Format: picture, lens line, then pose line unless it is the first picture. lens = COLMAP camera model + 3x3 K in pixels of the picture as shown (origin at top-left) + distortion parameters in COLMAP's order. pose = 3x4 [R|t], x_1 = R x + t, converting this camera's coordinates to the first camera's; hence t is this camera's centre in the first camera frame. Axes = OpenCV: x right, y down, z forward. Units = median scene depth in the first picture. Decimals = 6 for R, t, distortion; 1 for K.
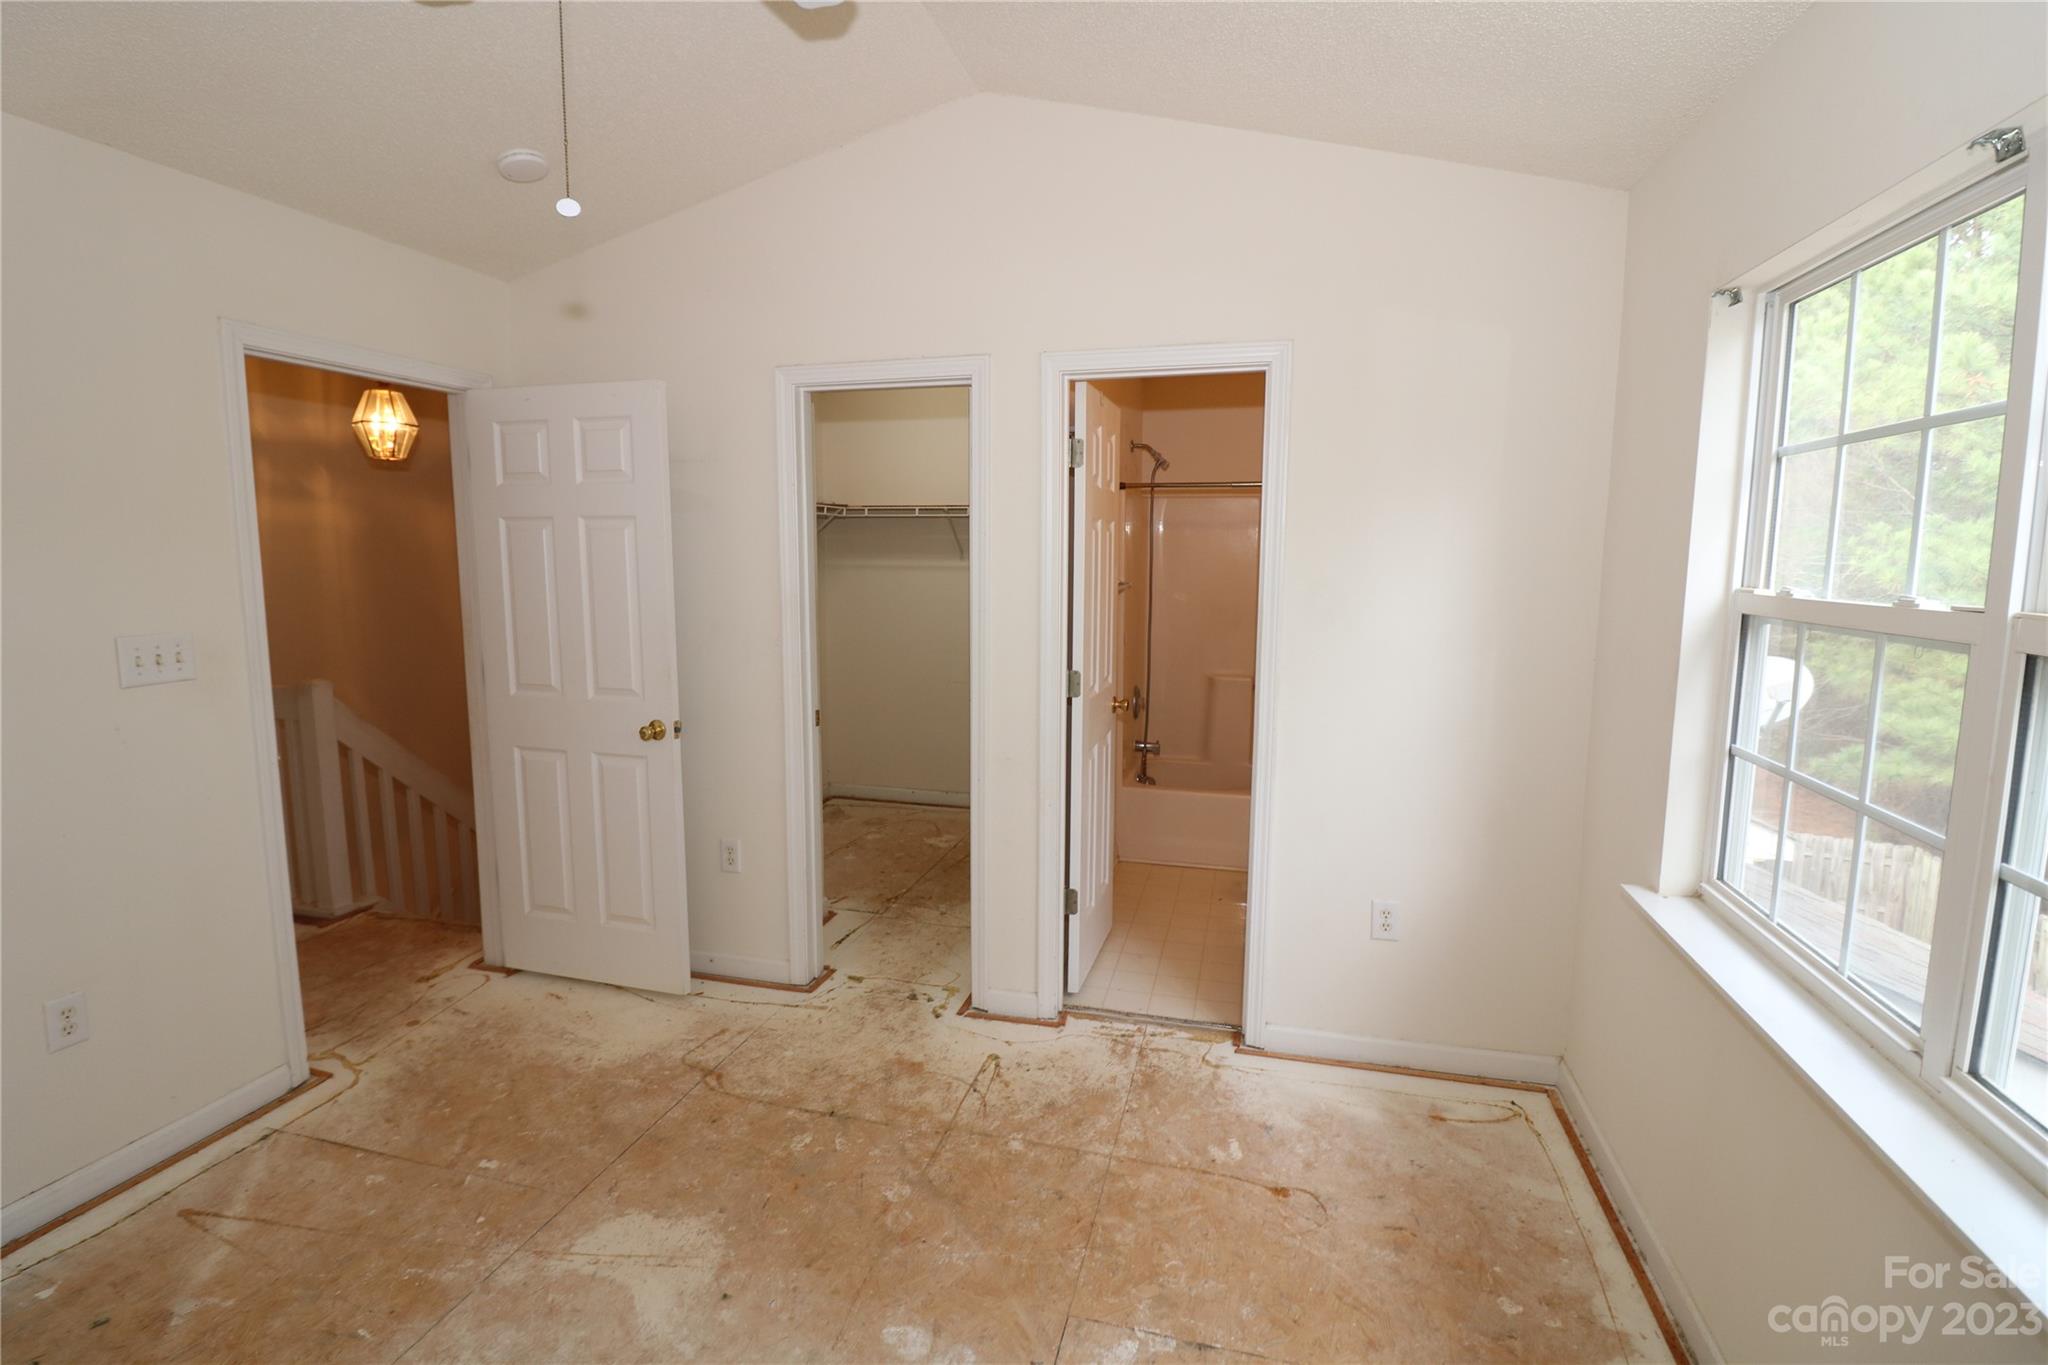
lens RADIAL K [[942.2, 0, 1024.2], [0, 942.2, 663.8], [0, 0, 1]] dist [-0.001080, -0.013516]
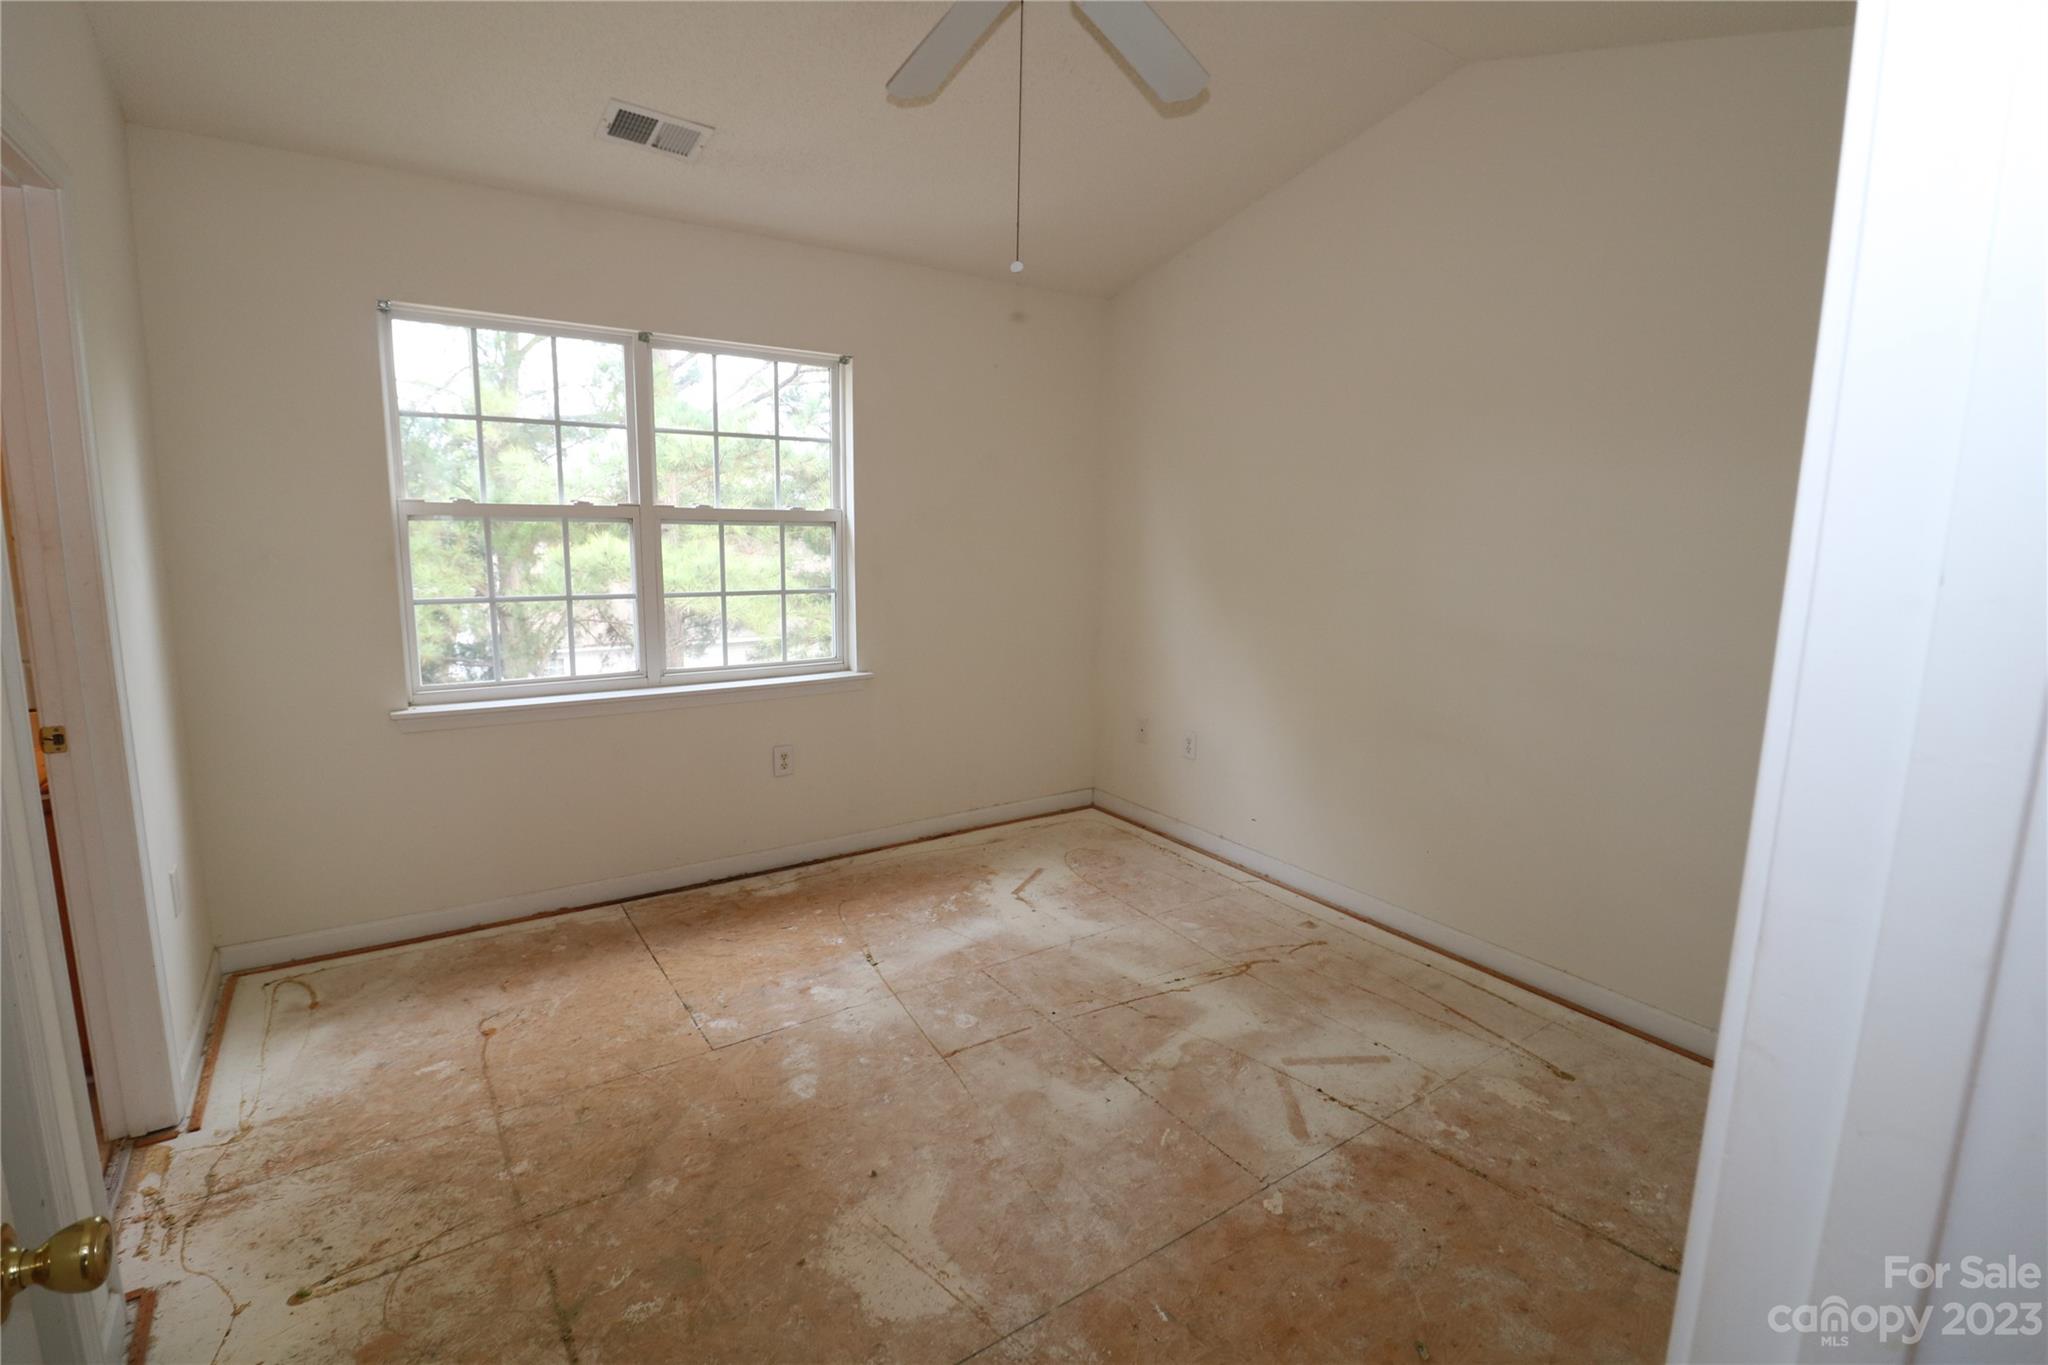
lens RADIAL K [[942.2, 0, 1024.2], [0, 942.2, 663.8], [0, 0, 1]] dist [-0.001080, -0.013516]
pose [[-0.760145, -0.122819, 0.638039, -0.920610], [0.051752, 0.967408, 0.247878, -0.131375], [-0.647689, 0.221443, -0.729015, 1.332068]]
